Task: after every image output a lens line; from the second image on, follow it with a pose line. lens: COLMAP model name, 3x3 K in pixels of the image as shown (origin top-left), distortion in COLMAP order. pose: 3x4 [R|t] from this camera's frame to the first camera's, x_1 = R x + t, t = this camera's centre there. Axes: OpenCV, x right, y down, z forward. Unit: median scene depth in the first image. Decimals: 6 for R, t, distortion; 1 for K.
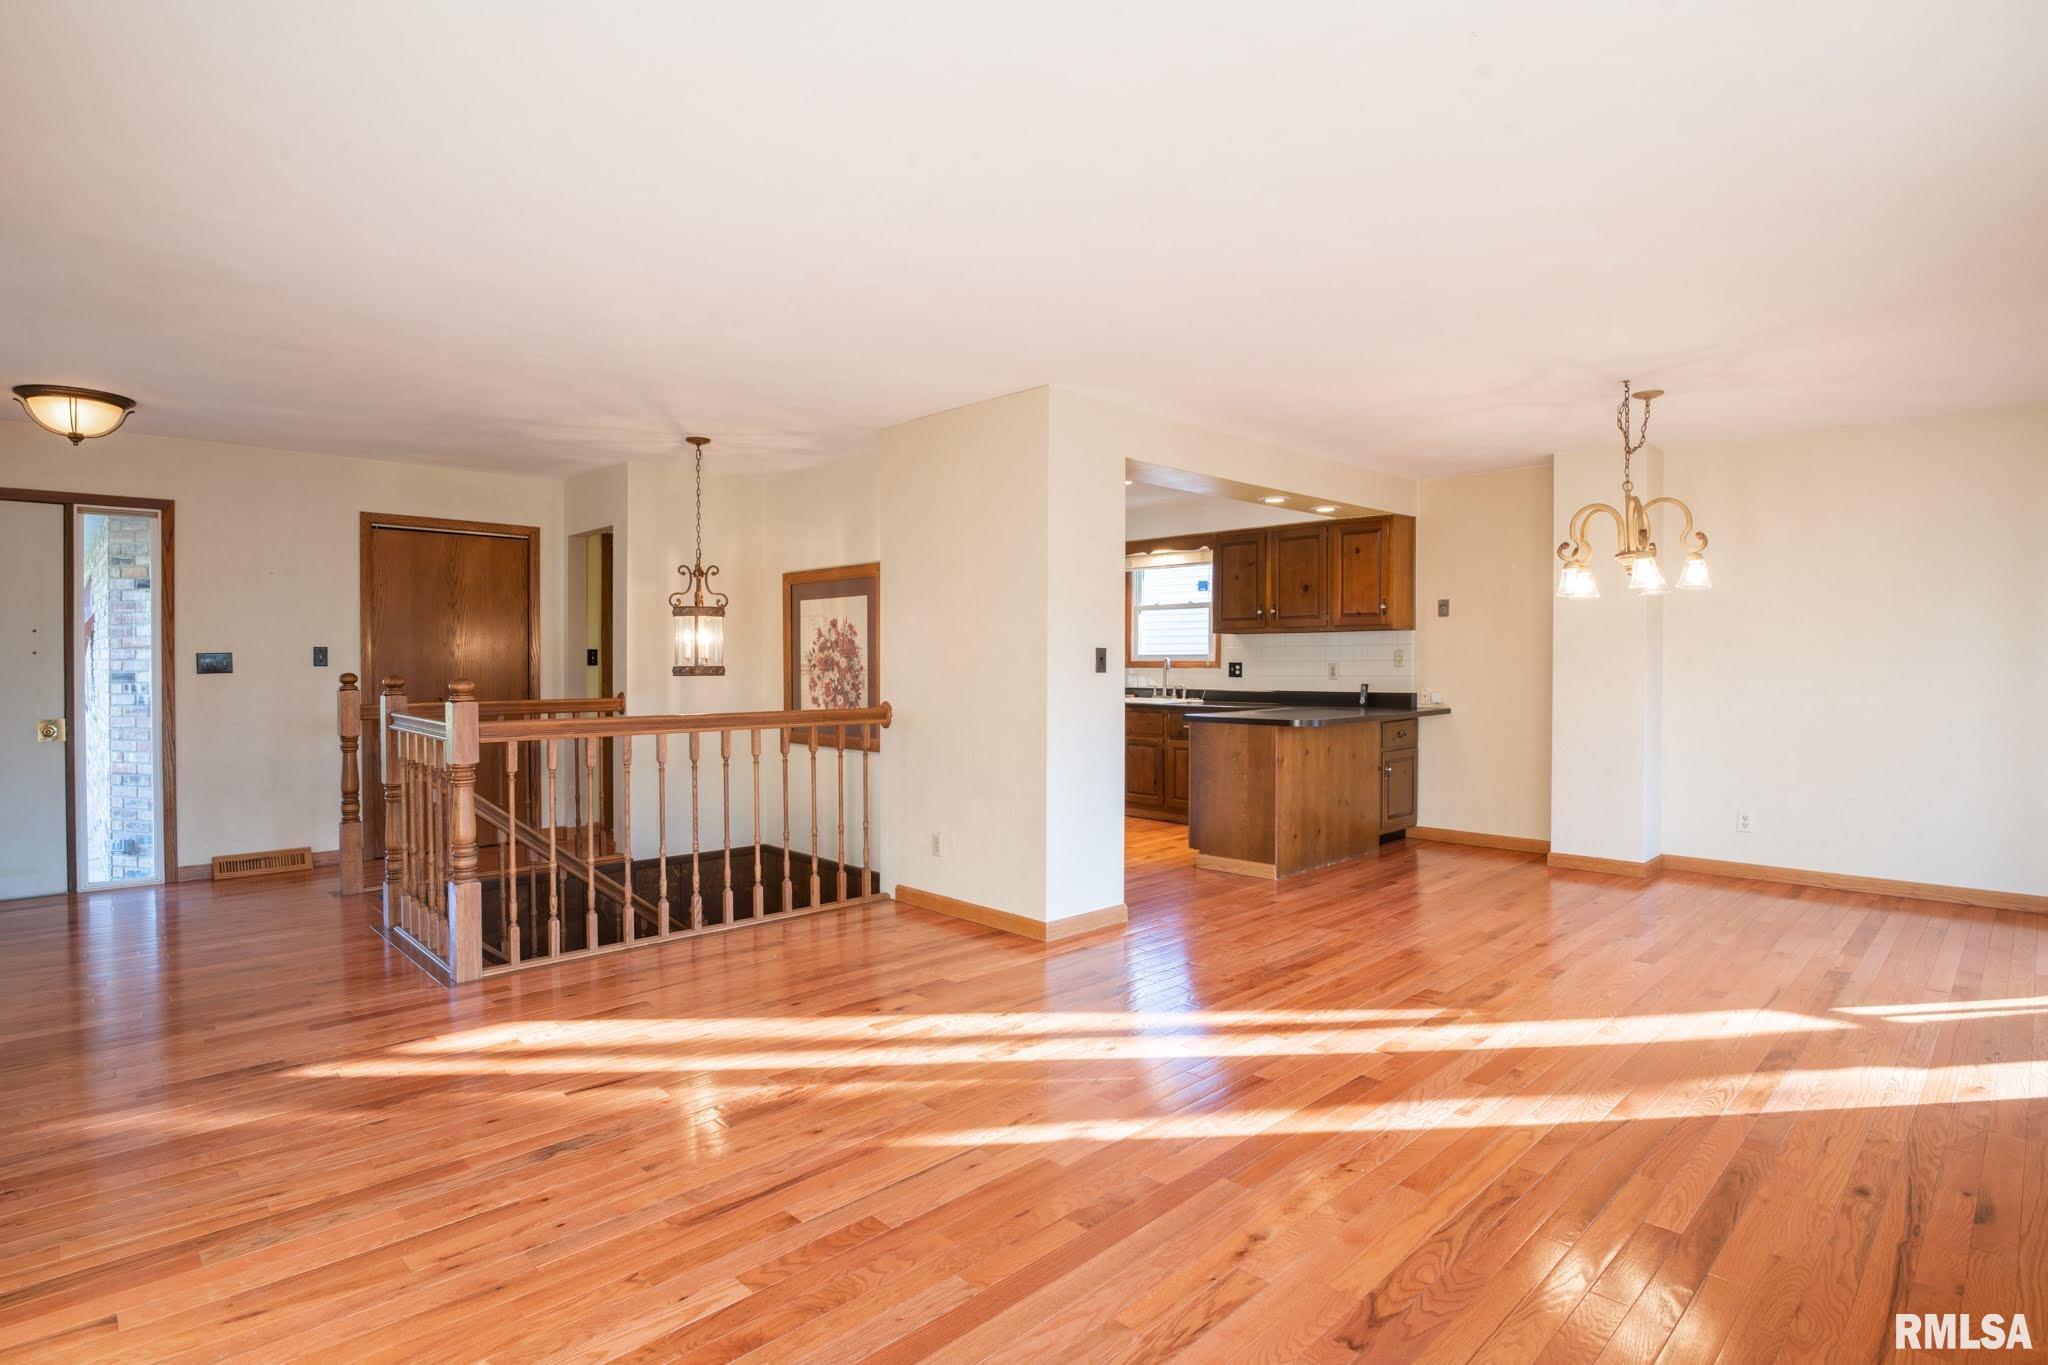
lens RADIAL K [[1014.3, 0, 1075.2], [0, 1014.3, 678.7], [0, 0, 1]] dist [-0.024718, -0.002481]
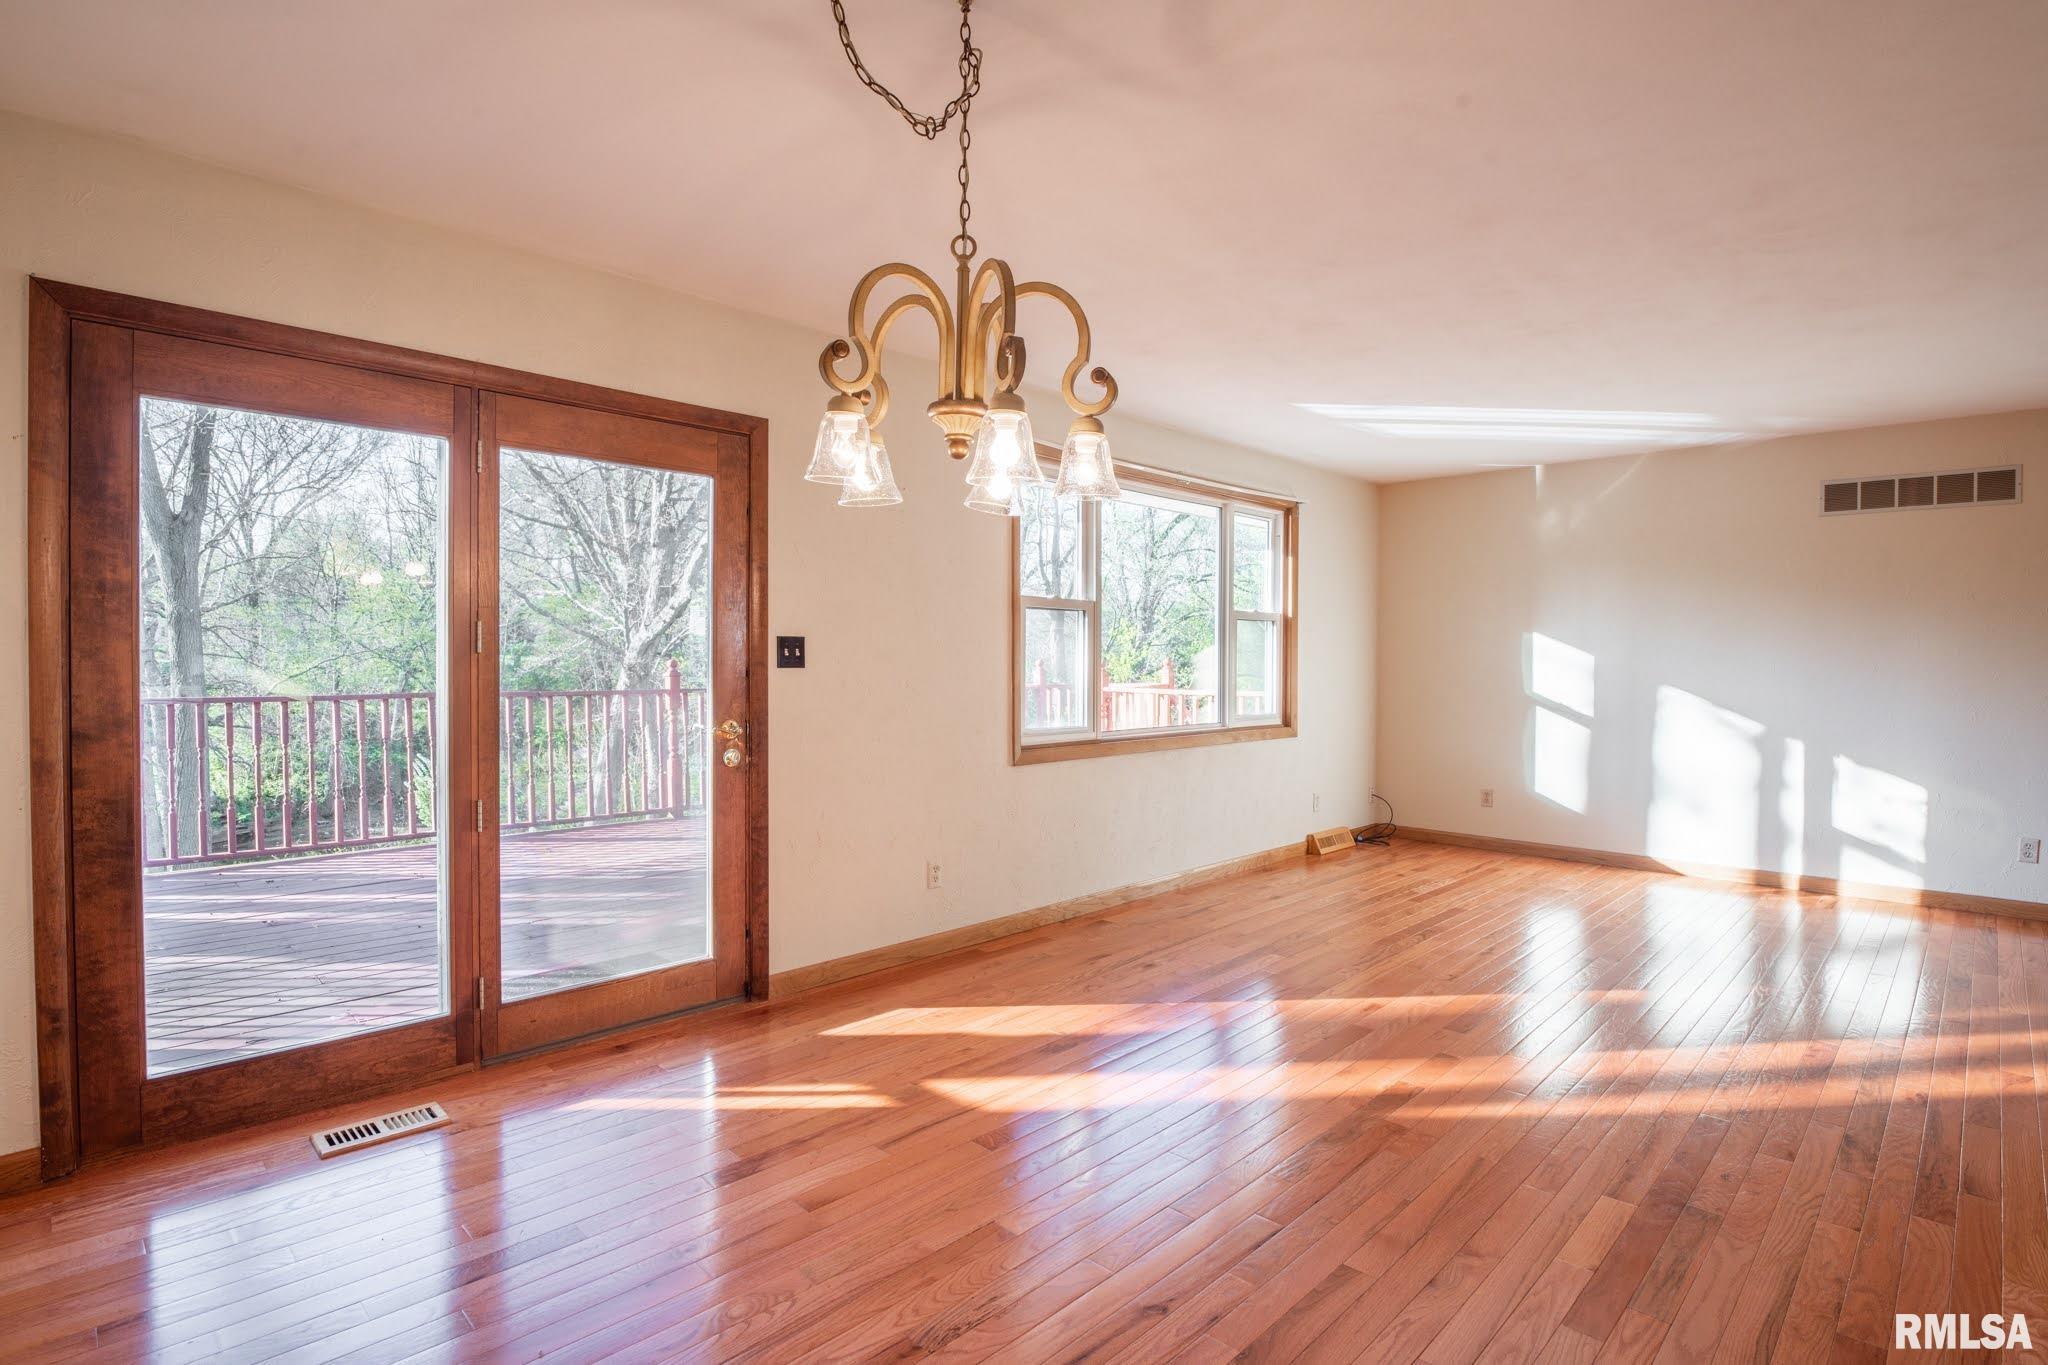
lens RADIAL K [[1014.3, 0, 1015.0], [0, 1014.3, 674.9], [0, 0, 1]] dist [-0.024718, -0.002481]
pose [[-0.999973, -0.003324, 0.006517, 0.593415], [-0.003115, 0.999488, 0.031837, -0.026098], [-0.006619, 0.031815, -0.999472, 1.607057]]
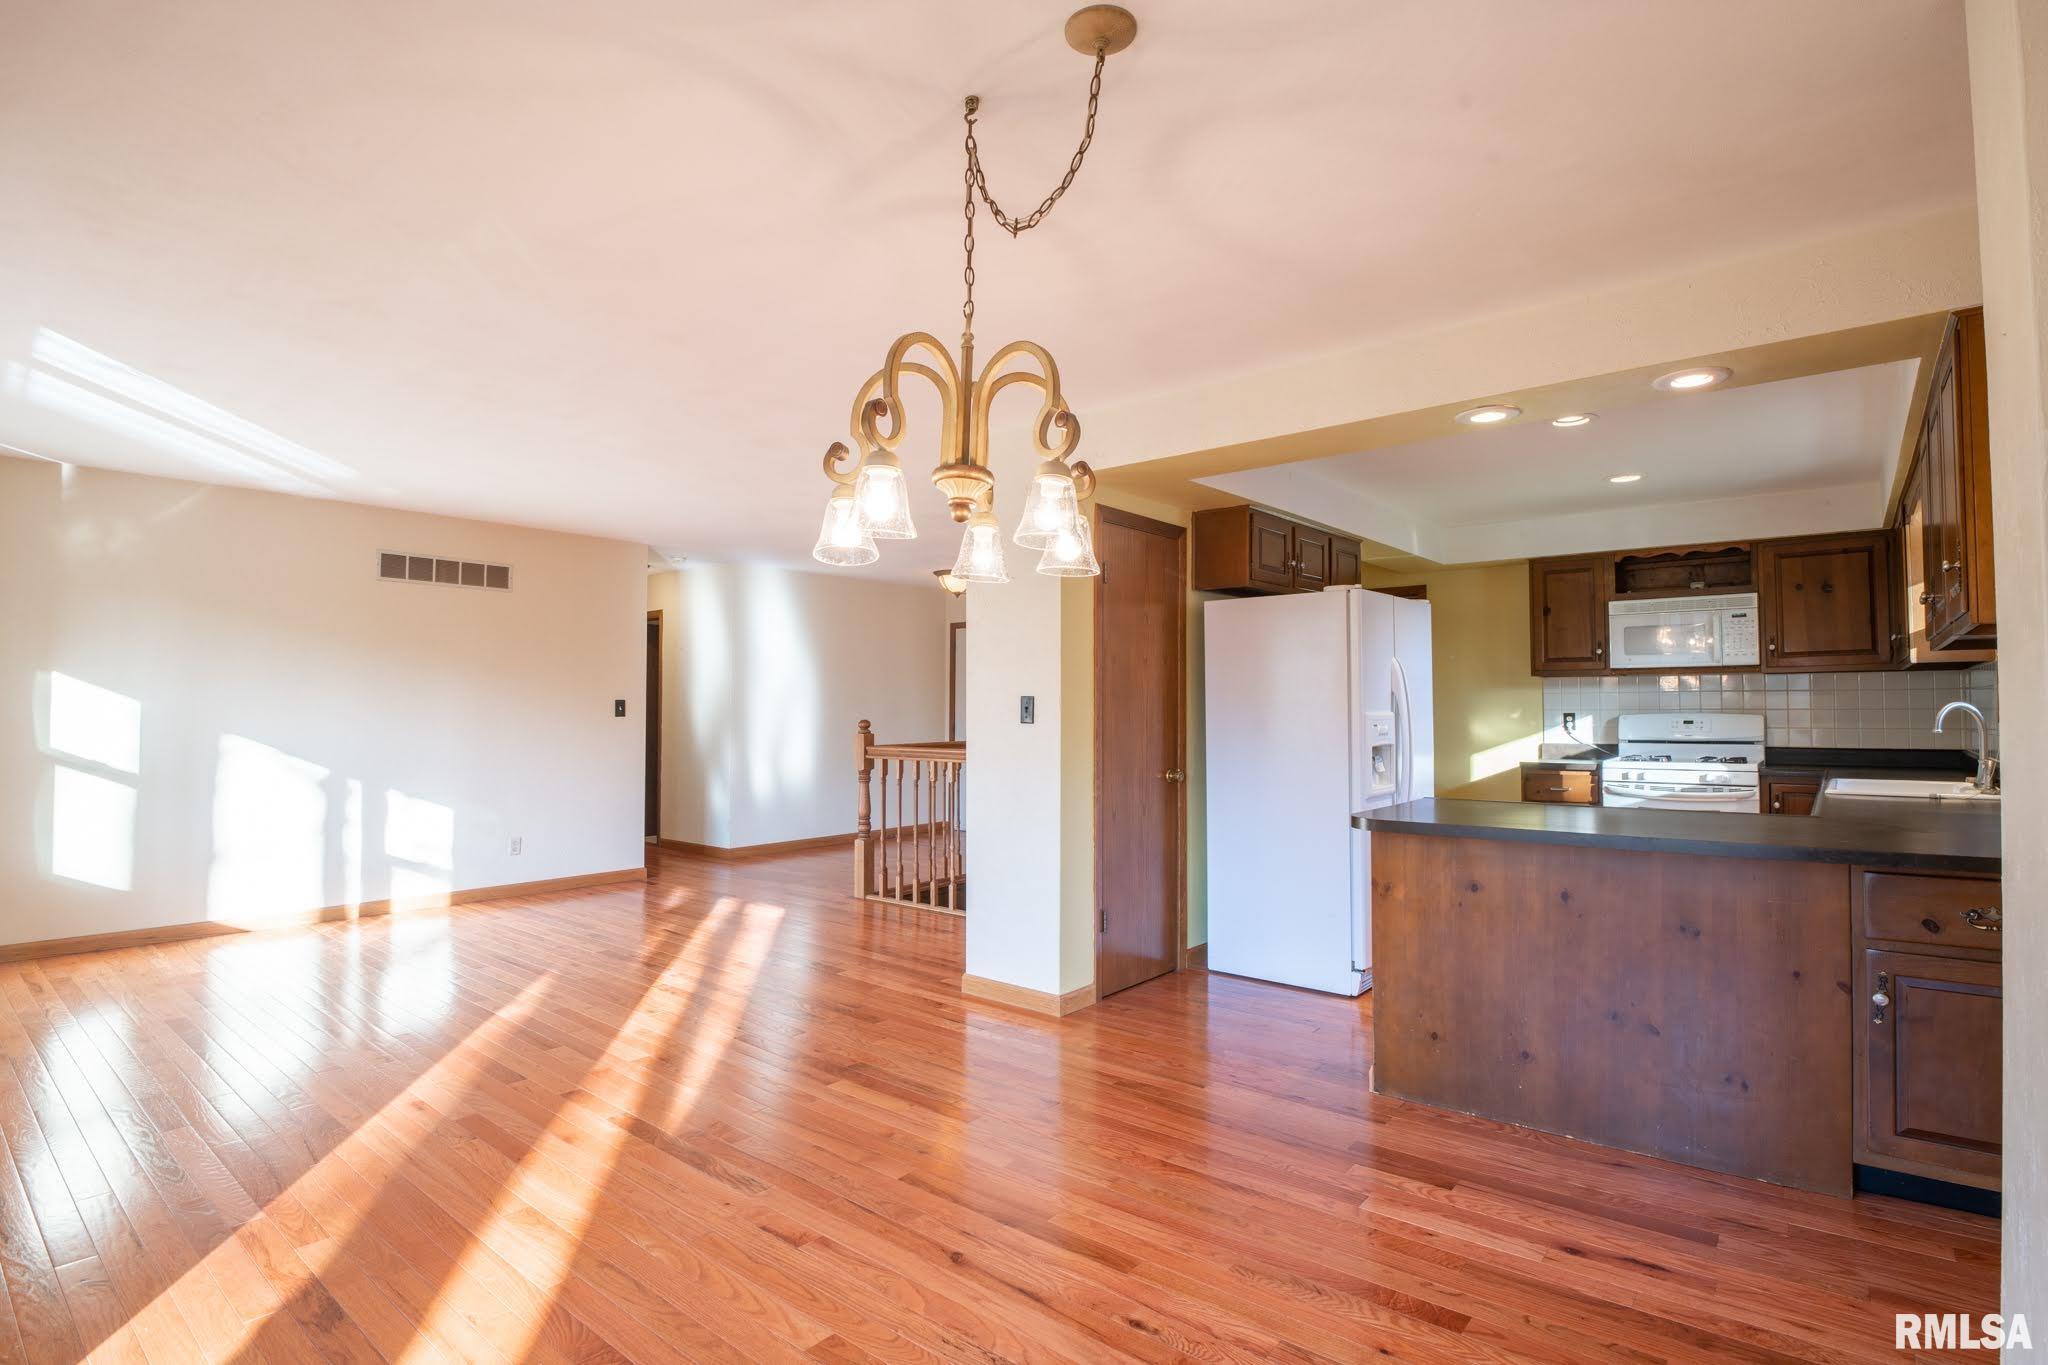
lens RADIAL K [[1014.3, 0, 1025.9], [0, 1014.3, 680.8], [0, 0, 1]] dist [-0.024718, -0.002481]
pose [[0.083151, -0.027991, -0.996144, 1.115303], [-0.018450, 0.999391, -0.029622, -0.019973], [0.996366, 0.020842, 0.082584, 1.111666]]
